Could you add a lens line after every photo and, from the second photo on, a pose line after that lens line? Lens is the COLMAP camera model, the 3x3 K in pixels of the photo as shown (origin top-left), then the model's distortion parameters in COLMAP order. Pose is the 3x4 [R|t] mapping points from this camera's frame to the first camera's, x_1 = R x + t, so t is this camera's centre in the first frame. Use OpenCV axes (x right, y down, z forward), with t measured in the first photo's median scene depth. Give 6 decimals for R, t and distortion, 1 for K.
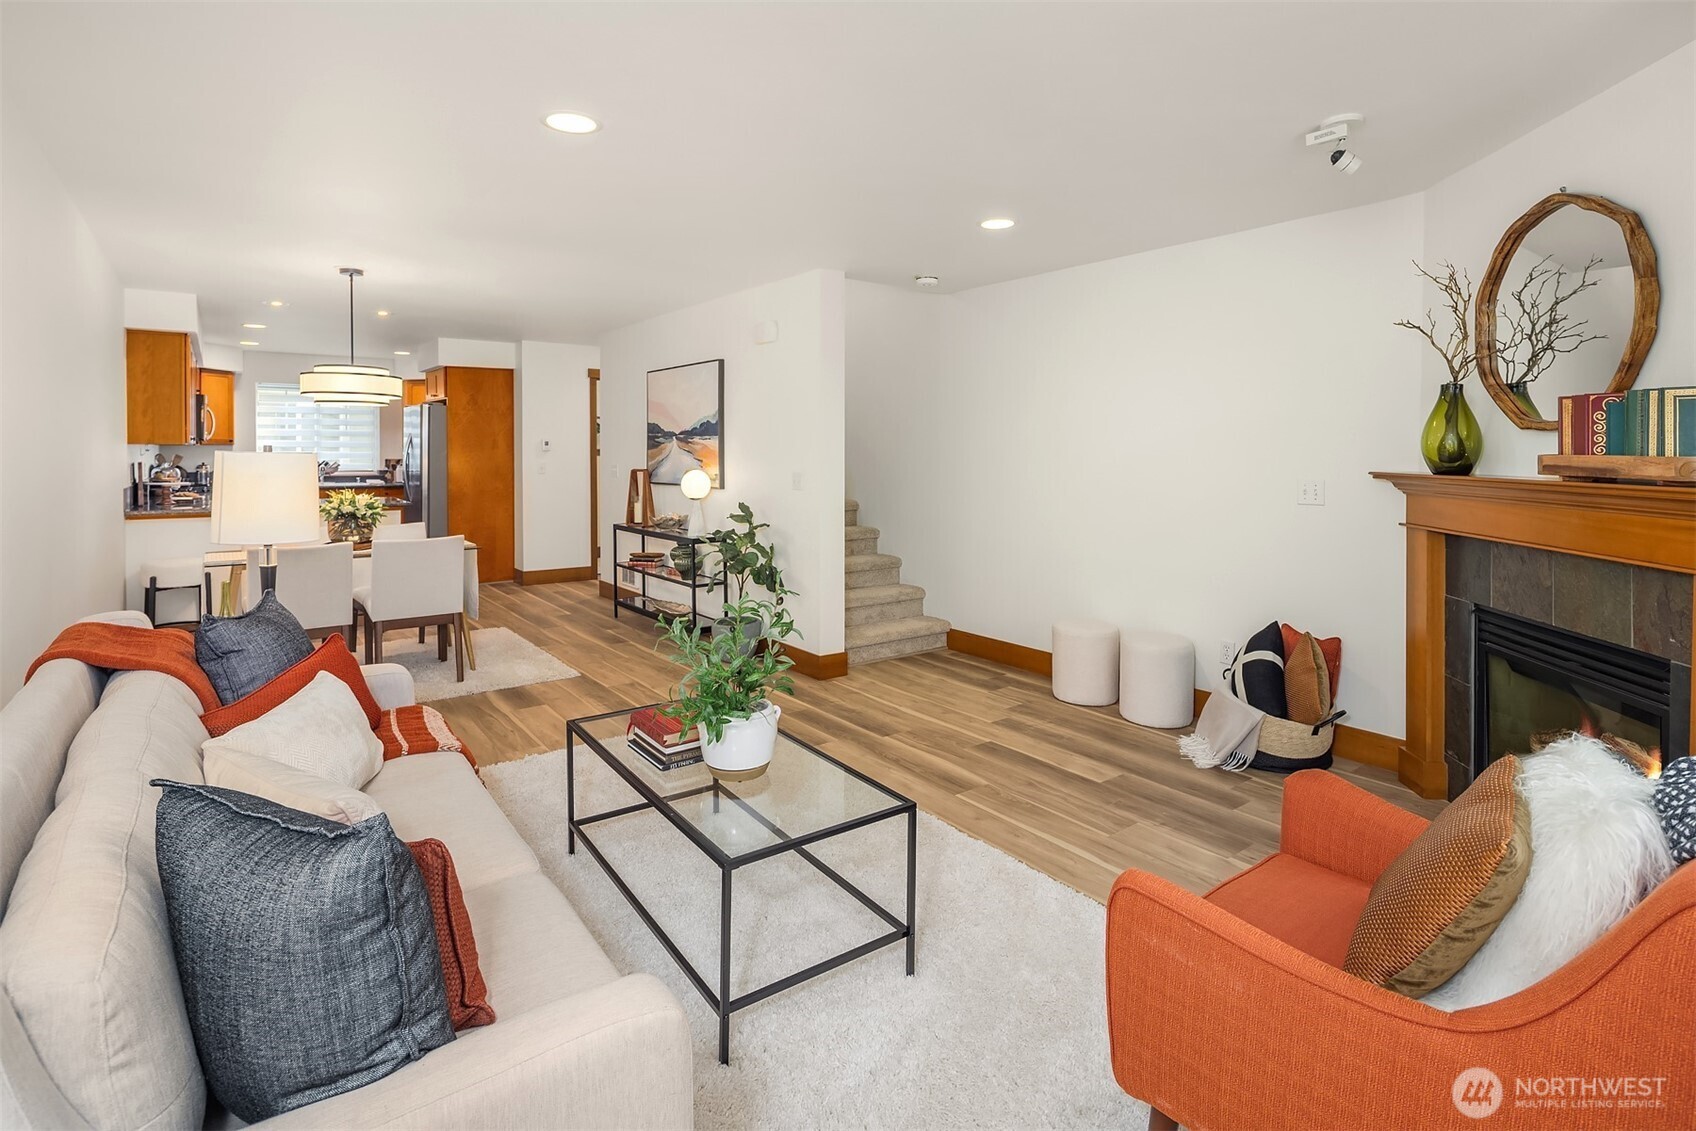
lens RADIAL K [[890.5, 0, 878.6], [0, 890.5, 454.6], [0, 0, 1]] dist [0.002232, -0.002041]
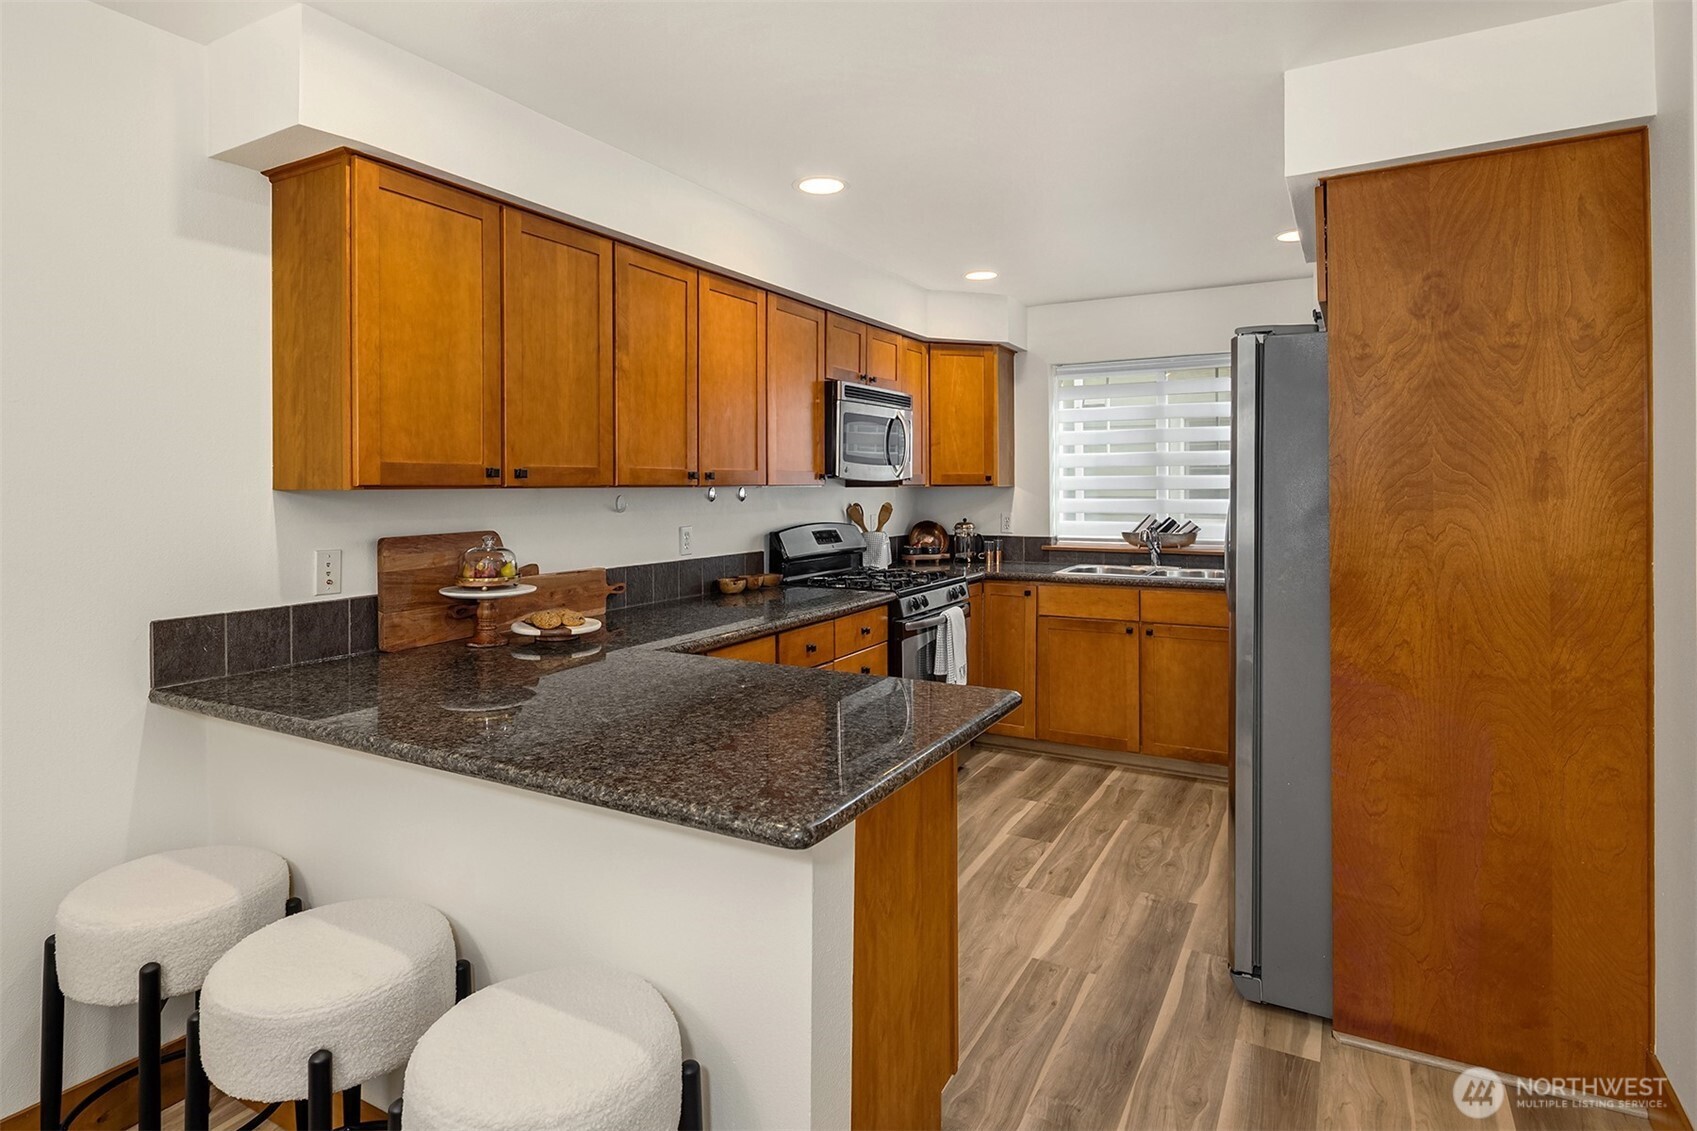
lens RADIAL K [[891.1, 0, 806.9], [0, 891.1, 496.9], [0, 0, 1]] dist [0.002232, -0.002041]
pose [[0.365088, 0.006691, -0.930949, -0.276673], [-0.004055, 0.999976, 0.005597, -0.007184], [0.930964, 0.001731, 0.365106, 0.710376]]
